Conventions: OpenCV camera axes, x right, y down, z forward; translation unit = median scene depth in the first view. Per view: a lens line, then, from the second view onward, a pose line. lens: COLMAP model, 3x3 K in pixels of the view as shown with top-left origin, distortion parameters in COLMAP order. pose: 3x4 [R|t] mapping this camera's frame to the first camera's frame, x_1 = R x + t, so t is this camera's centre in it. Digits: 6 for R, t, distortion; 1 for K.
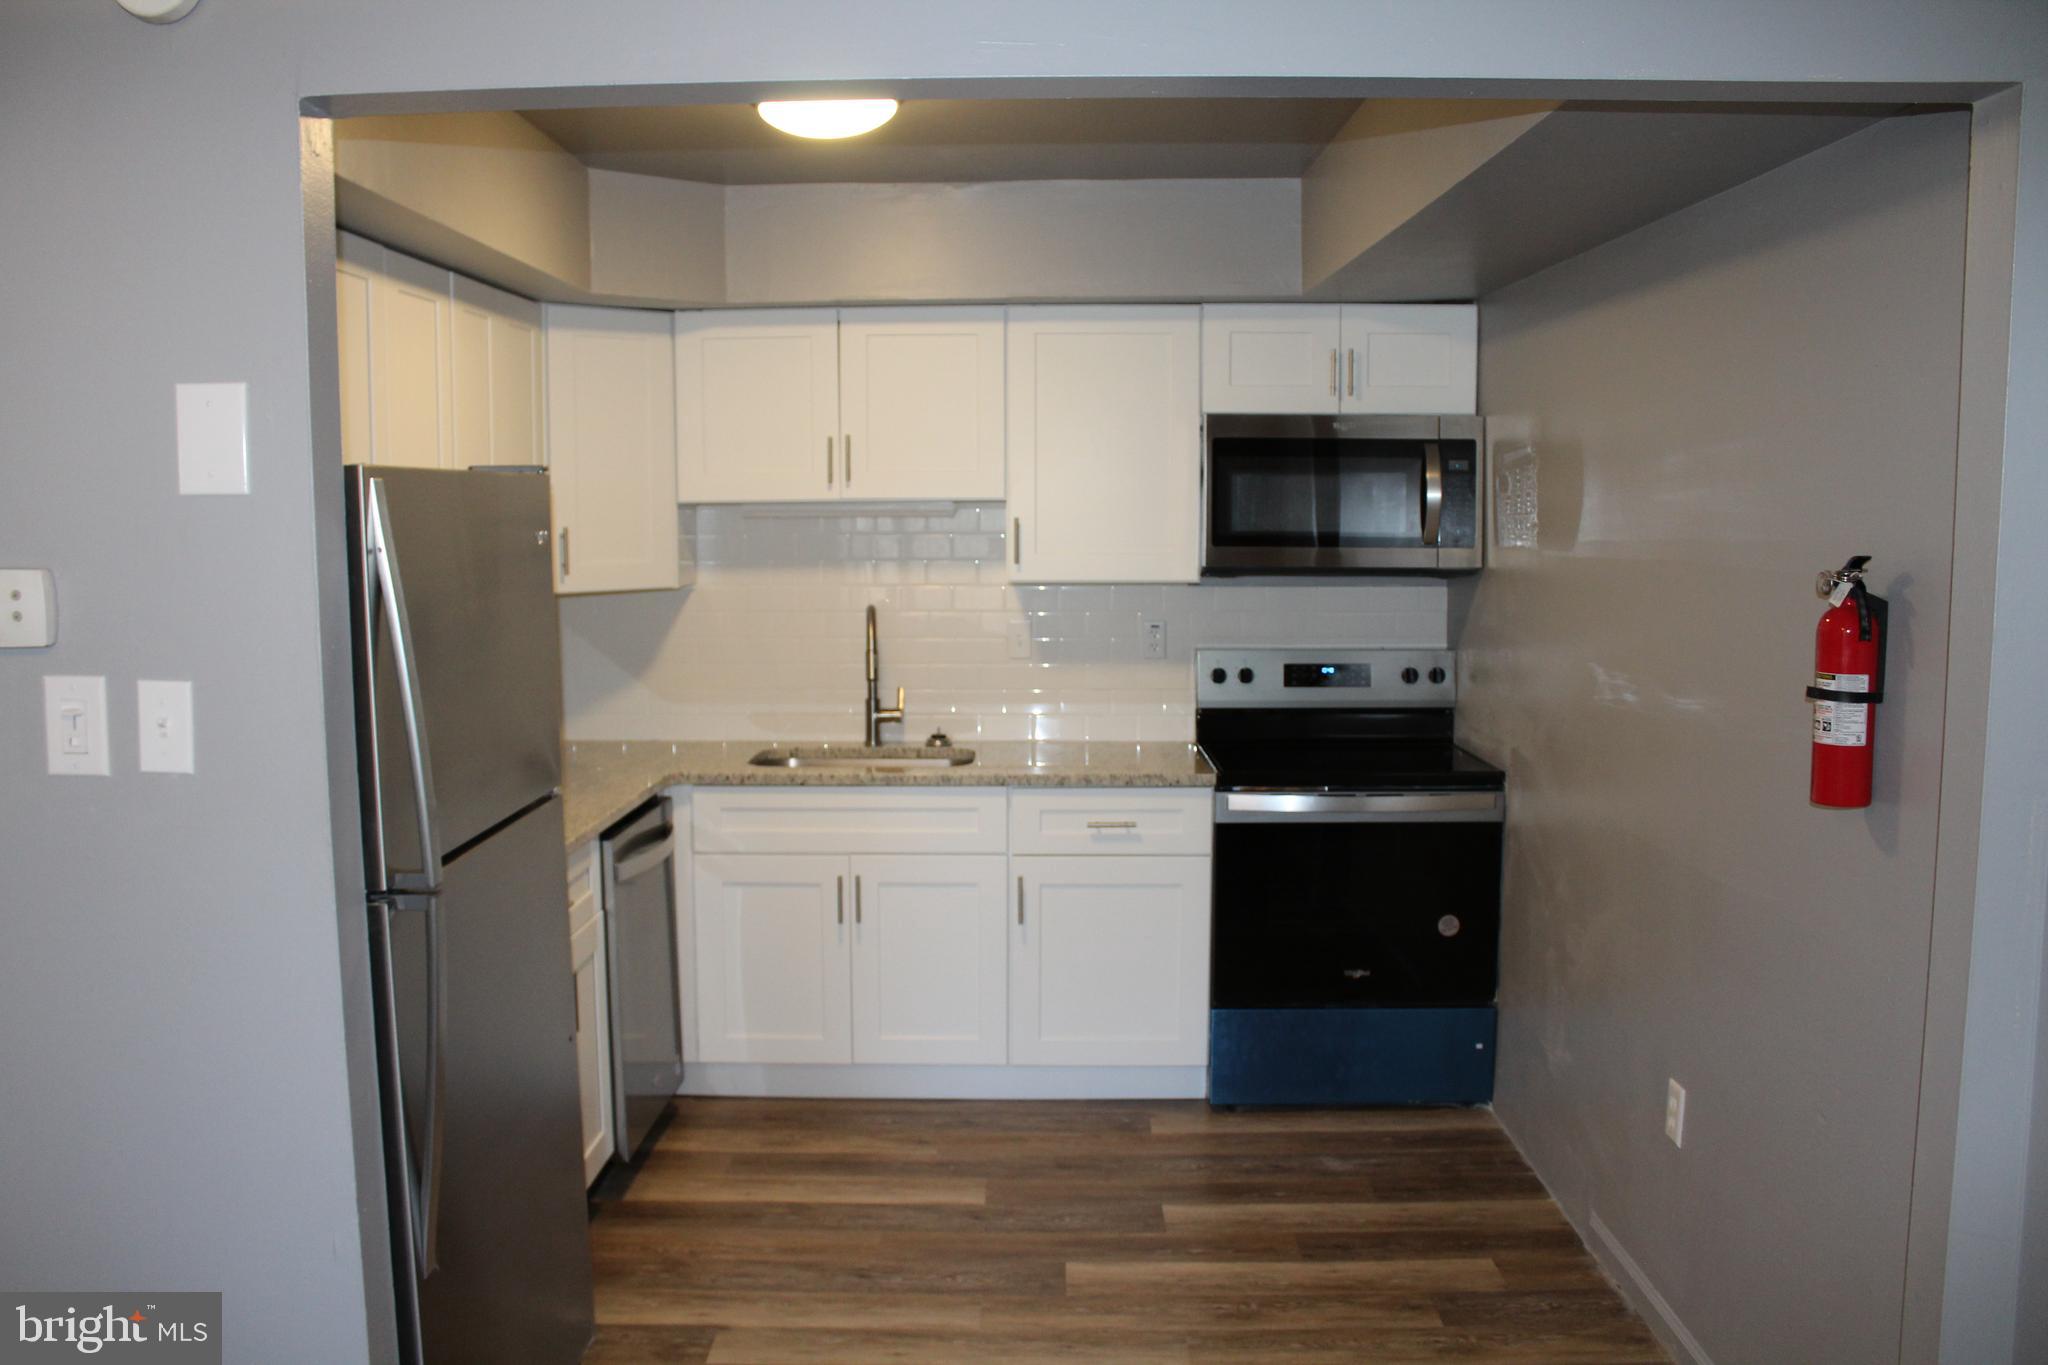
lens RADIAL K [[1721.6, 0, 1019.1], [0, 1721.6, 673.6], [0, 0, 1]] dist [-0.157779, 0.149482]
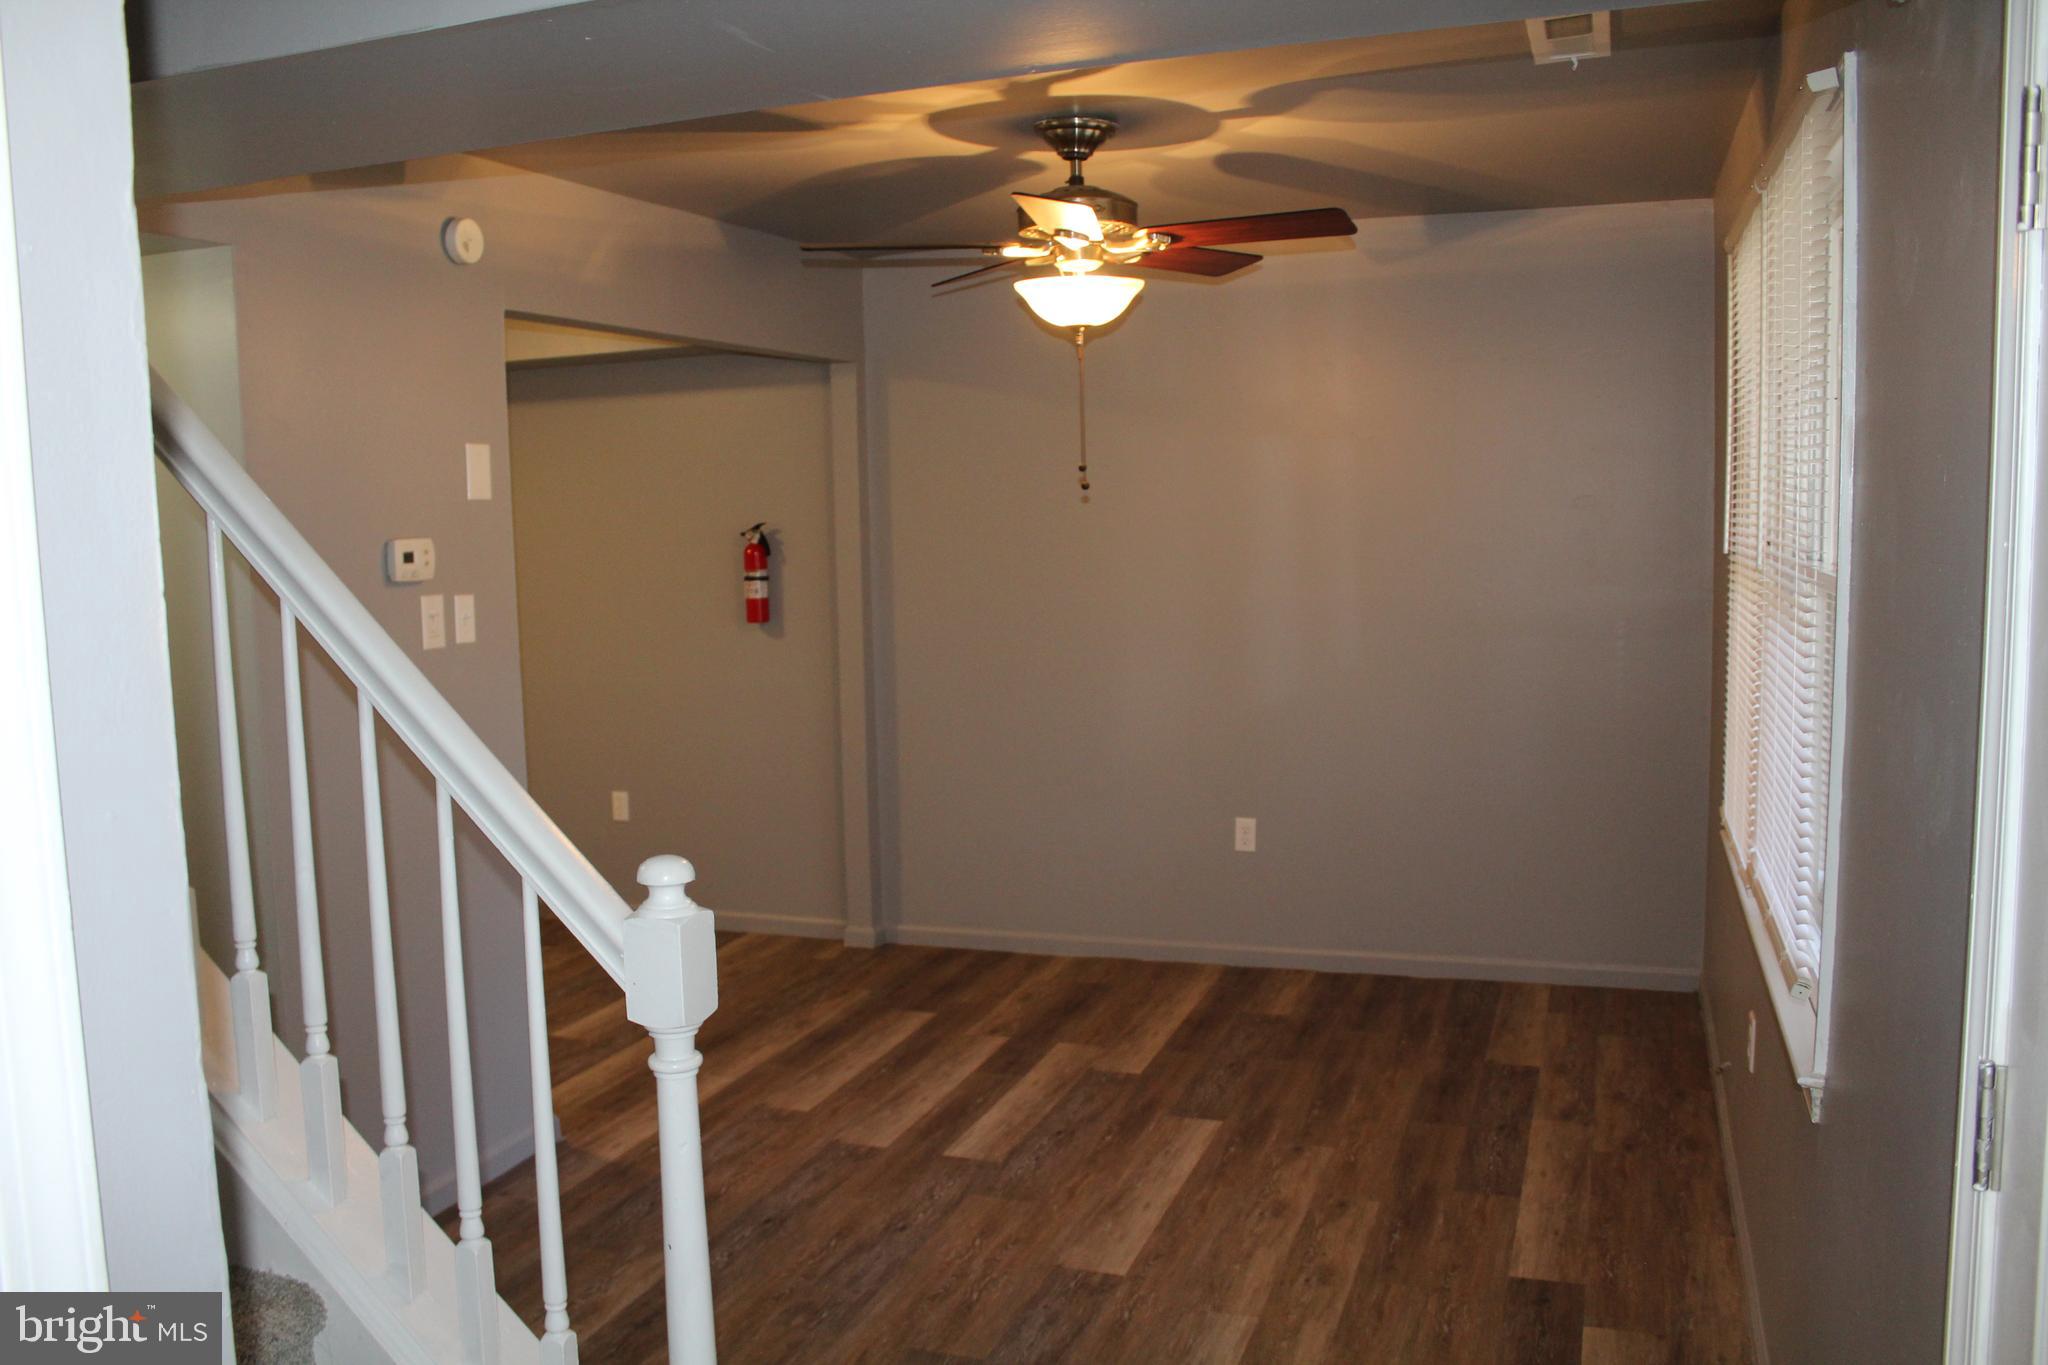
lens RADIAL K [[1721.6, 0, 1023.7], [0, 1721.6, 685.3], [0, 0, 1]] dist [-0.157779, 0.149482]
pose [[0.313847, -0.102080, 0.943970, -1.001809], [0.110512, 0.991374, 0.070464, 0.019110], [-0.943020, 0.082205, 0.322421, -0.111743]]
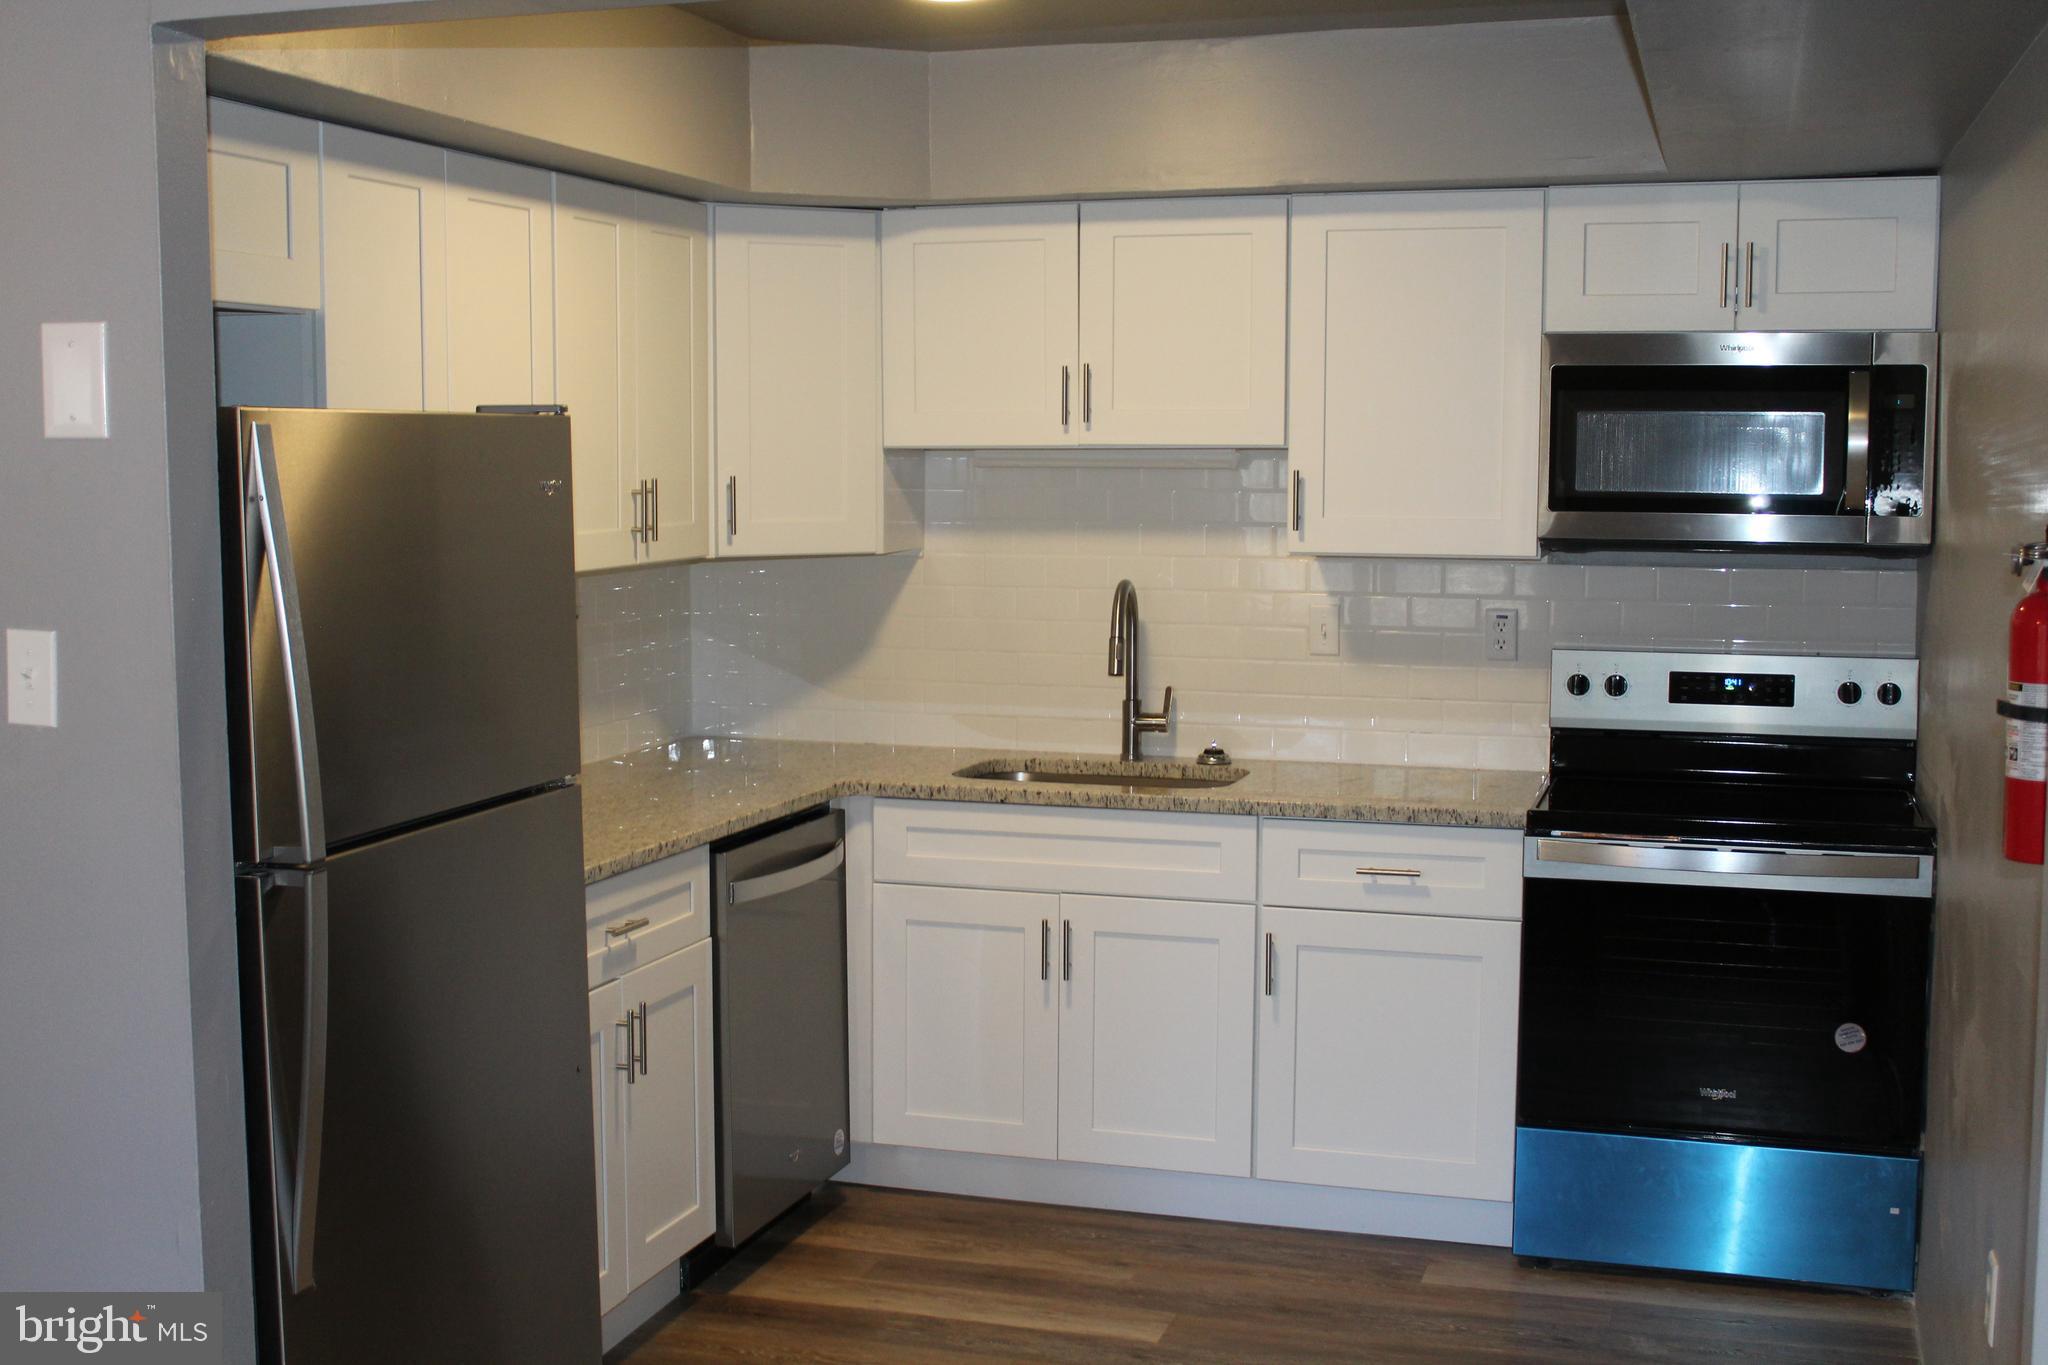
lens RADIAL K [[2420.6, 0, 1029.1], [0, 2420.6, 673.2], [0, 0, 1]] dist [-0.056424, 0.000000]
pose [[0.959955, 0.030287, -0.278513, 0.197096], [-0.031991, 0.999487, -0.001573, 0.006065], [0.278323, 0.010419, 0.960431, -0.079228]]
